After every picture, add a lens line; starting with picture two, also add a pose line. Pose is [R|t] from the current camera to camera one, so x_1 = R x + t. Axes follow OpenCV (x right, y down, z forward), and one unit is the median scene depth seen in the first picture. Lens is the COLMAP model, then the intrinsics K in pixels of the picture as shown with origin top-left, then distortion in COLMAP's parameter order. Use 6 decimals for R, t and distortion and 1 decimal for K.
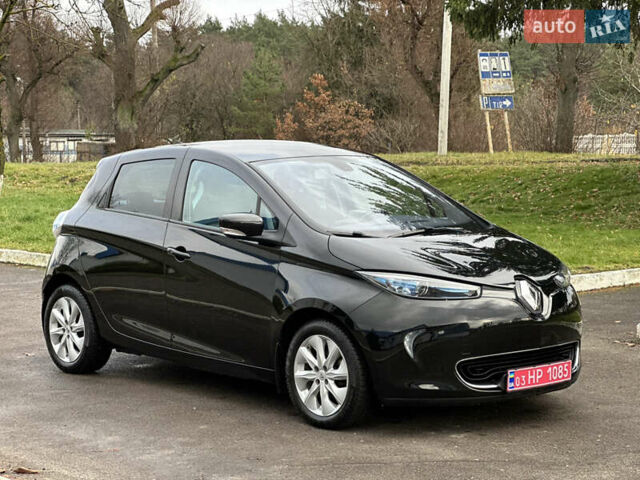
lens RADIAL K [[1428.7, 0, 319.5], [0, 1428.7, 223.2], [0, 0, 1]] dist [-0.104834, 4.475584]
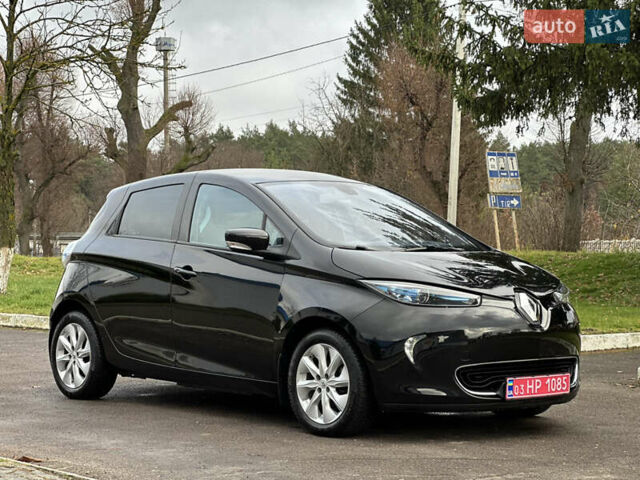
lens RADIAL K [[1428.7, 0, 319.5], [0, 1428.7, 223.2], [0, 0, 1]] dist [-0.104834, 4.475584]
pose [[0.999871, 0.014640, -0.006648, 0.003699], [-0.015115, 0.996837, -0.078022, 0.068791], [0.005485, 0.078113, 0.996929, -0.019249]]
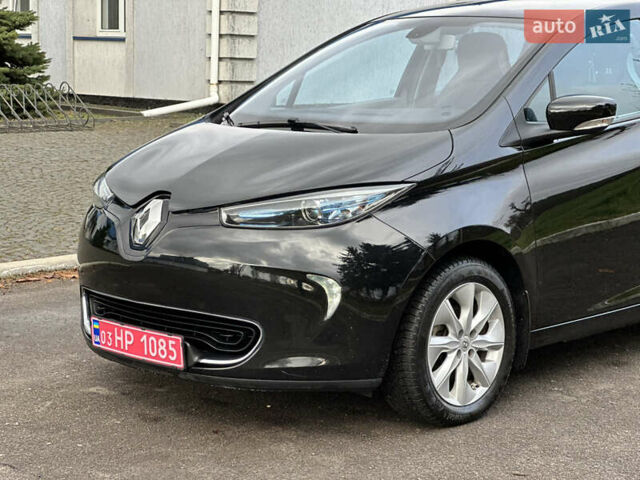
lens RADIAL K [[1428.7, 0, 319.5], [0, 1428.7, 223.2], [0, 0, 1]] dist [-0.104834, 4.475584]
pose [[0.075183, 0.143124, -0.986845, 0.763218], [-0.065509, 0.988217, 0.138332, -0.043128], [0.995016, 0.054247, 0.083673, 0.969928]]
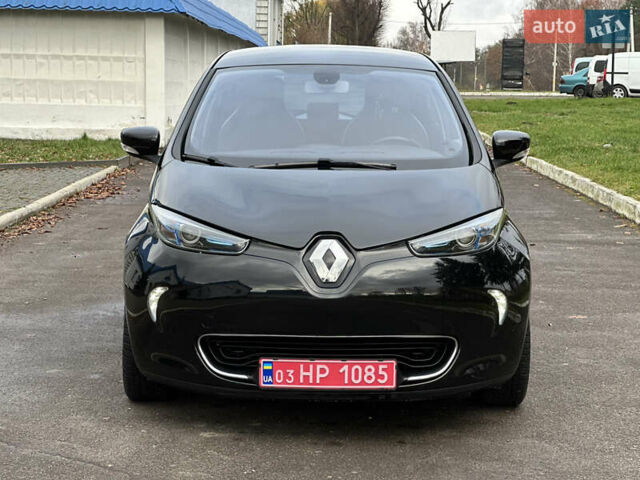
lens RADIAL K [[1428.7, 0, 319.5], [0, 1428.7, 223.2], [0, 0, 1]] dist [-0.104834, 4.475584]
pose [[0.766541, 0.097035, -0.634822, 0.560617], [-0.065713, 0.995182, 0.072770, -0.018314], [0.638824, -0.014065, 0.769224, 0.428670]]
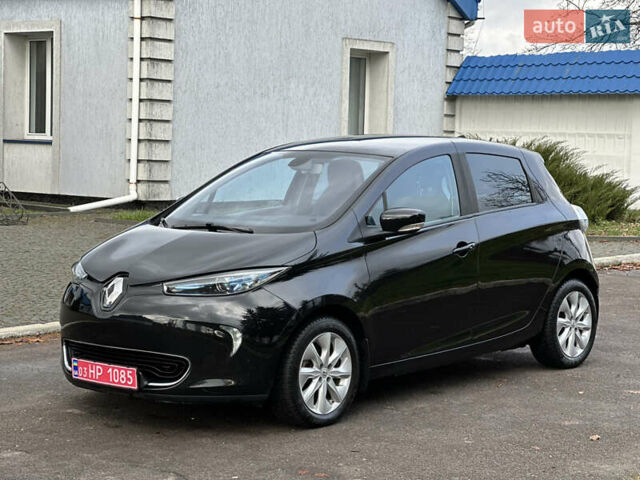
lens RADIAL K [[1428.7, 0, 319.5], [0, 1428.7, 223.2], [0, 0, 1]] dist [-0.104834, 4.475584]
pose [[0.139582, 0.080769, -0.986911, 1.080705], [-0.071562, 0.994884, 0.071301, -0.074034], [0.987621, 0.060673, 0.144648, 0.942934]]
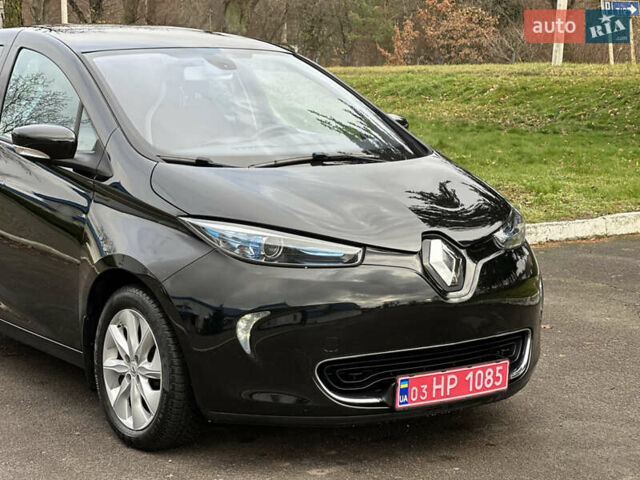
lens RADIAL K [[1428.7, 0, 319.5], [0, 1428.7, 223.2], [0, 0, 1]] dist [-0.104834, 4.475584]
pose [[0.995032, 0.033484, -0.093754, 0.143282], [-0.027530, 0.997563, 0.064103, -0.007727], [0.095672, -0.061204, 0.993530, 0.324950]]
